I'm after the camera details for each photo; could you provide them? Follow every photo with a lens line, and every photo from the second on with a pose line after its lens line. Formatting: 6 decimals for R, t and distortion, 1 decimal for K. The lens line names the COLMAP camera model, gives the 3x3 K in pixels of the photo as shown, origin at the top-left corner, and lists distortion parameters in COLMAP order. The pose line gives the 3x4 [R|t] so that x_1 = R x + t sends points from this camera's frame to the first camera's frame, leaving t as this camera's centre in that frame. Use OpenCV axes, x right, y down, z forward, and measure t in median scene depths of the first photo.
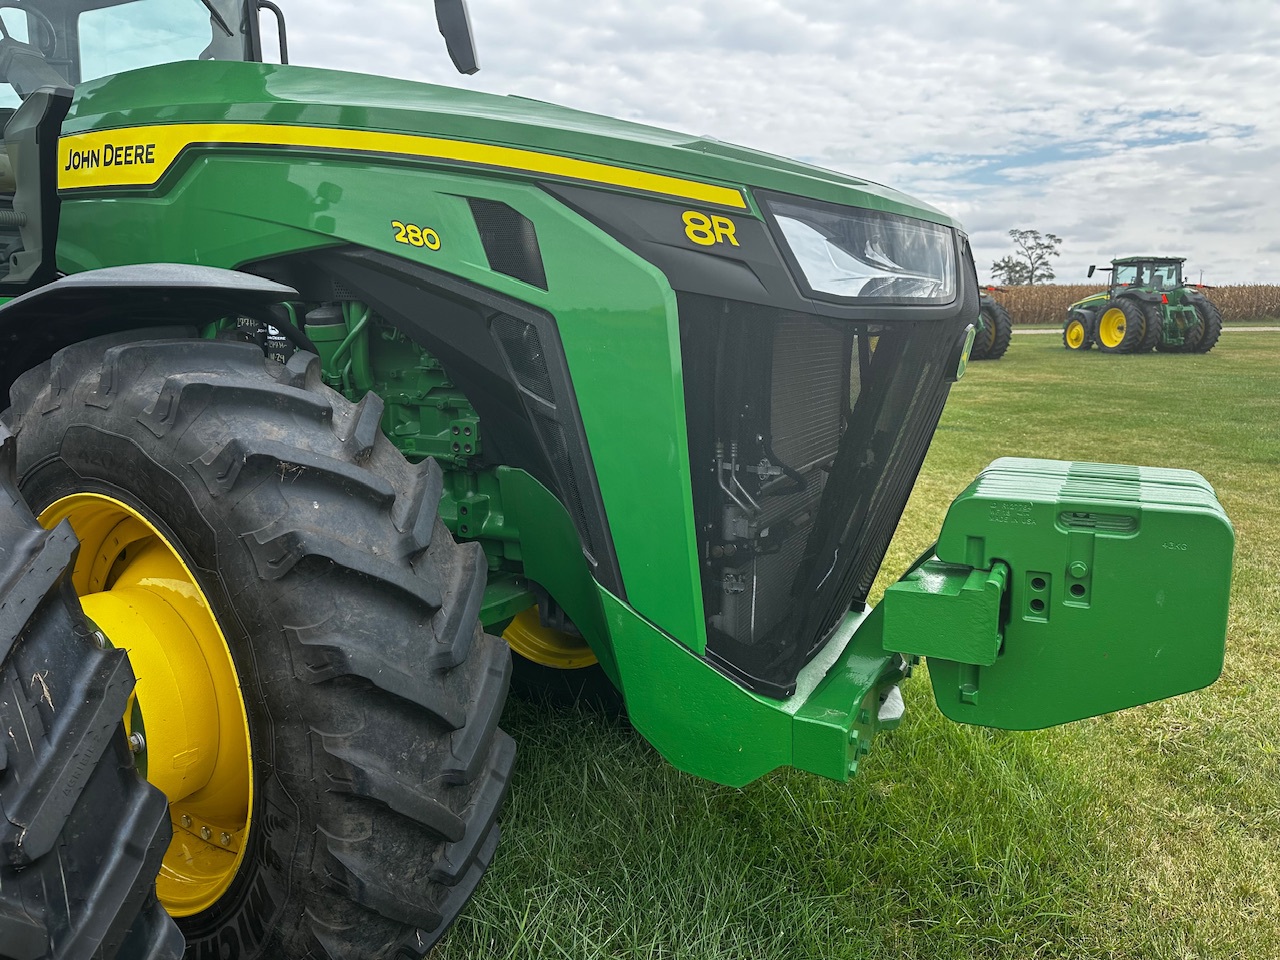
lens RADIAL K [[916.0, 0, 637.2], [0, 916.0, 478.8], [0, 0, 1]] dist [0.059259, -0.076481]
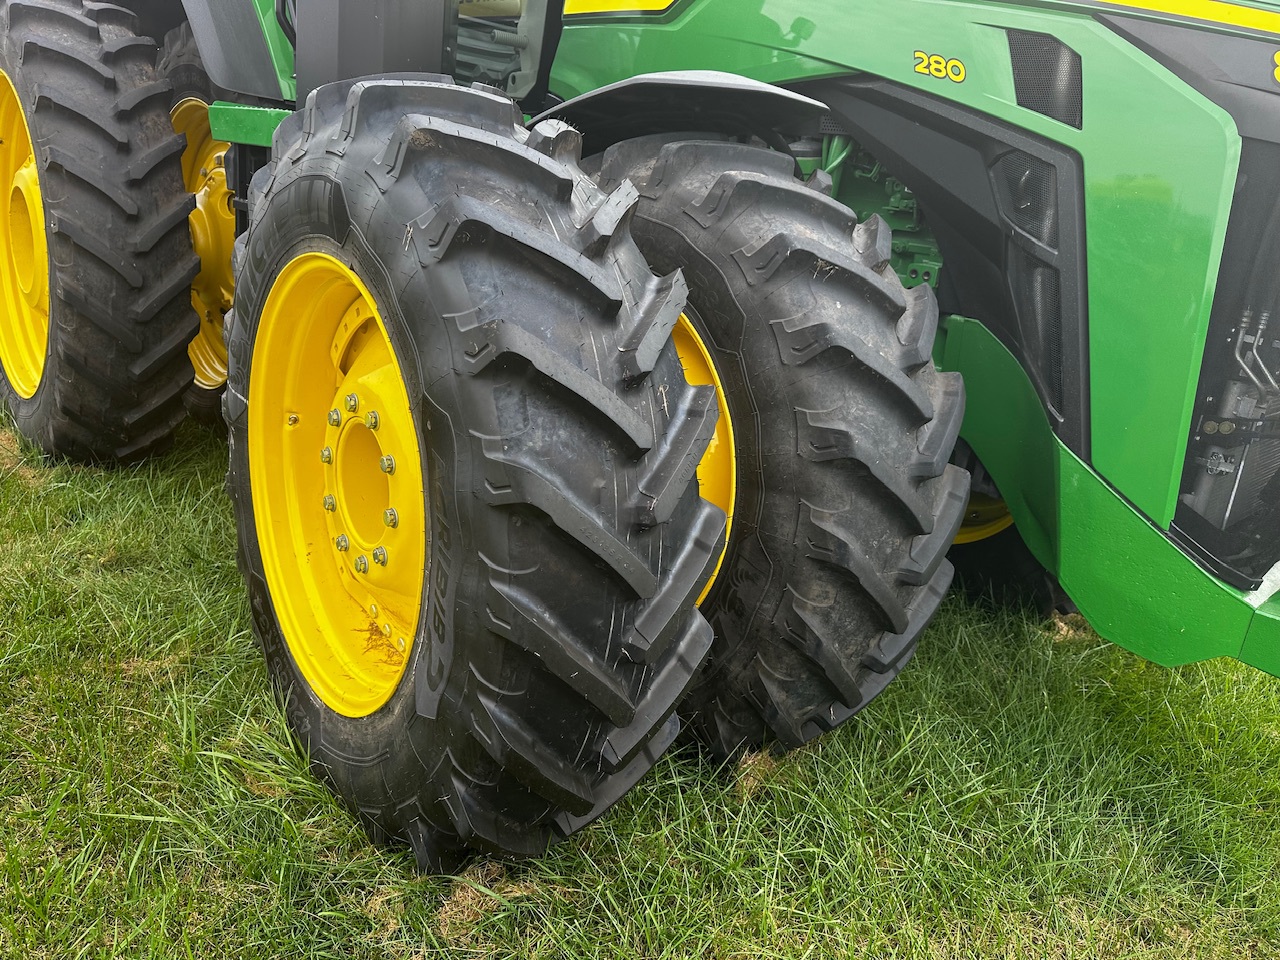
lens RADIAL K [[916.0, 0, 620.7], [0, 916.0, 485.9], [0, 0, 1]] dist [0.059259, -0.076481]
pose [[0.932980, 0.204734, -0.296028, -0.202953], [-0.168525, 0.975221, 0.143332, 0.113525], [0.318037, -0.083838, 0.944364, -0.116054]]
